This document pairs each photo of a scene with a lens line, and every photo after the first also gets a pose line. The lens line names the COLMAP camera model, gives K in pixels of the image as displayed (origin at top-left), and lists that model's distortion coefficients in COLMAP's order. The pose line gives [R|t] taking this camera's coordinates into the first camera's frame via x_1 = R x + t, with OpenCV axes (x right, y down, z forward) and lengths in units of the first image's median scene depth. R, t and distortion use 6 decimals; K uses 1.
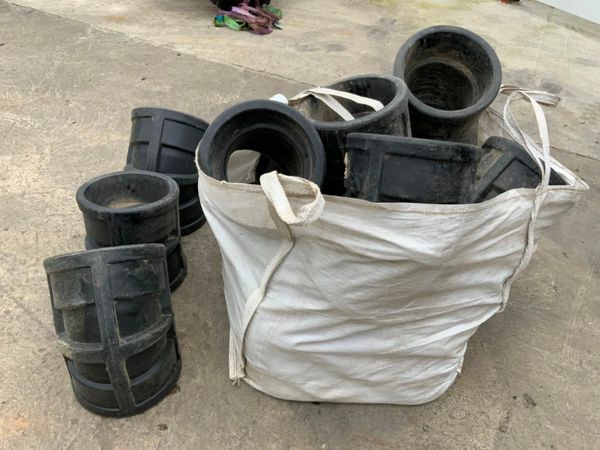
lens RADIAL K [[495.1, 0, 299.3], [0, 495.1, 228.3], [0, 0, 1]] dist [0.095007, -0.190501]
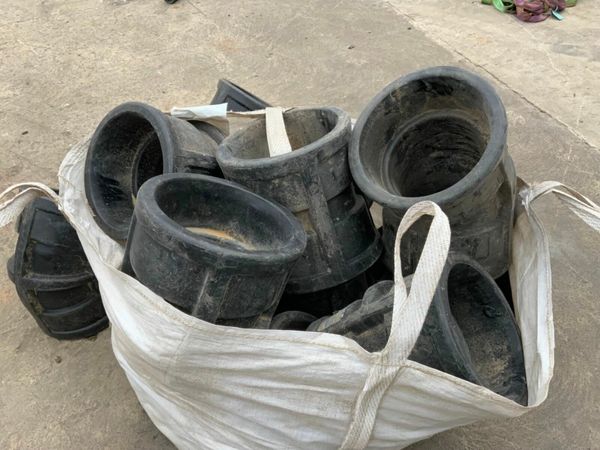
lens RADIAL K [[495.1, 0, 299.3], [0, 495.1, 228.3], [0, 0, 1]] dist [0.095007, -0.190501]
pose [[0.732600, 0.401003, -0.549995, 0.629529], [-0.354355, 0.914590, 0.194825, -0.288332], [0.581145, 0.052165, 0.812126, 0.382450]]
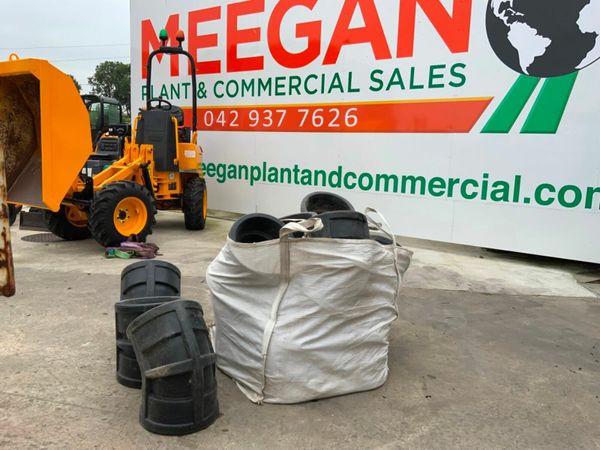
lens RADIAL K [[495.1, 0, 299.3], [0, 495.1, 228.3], [0, 0, 1]] dist [0.095007, -0.190501]
pose [[0.915312, -0.077934, 0.395133, -0.590393], [0.268019, 0.850177, -0.453173, 0.605723], [-0.300615, 0.520697, 0.799065, -0.467319]]
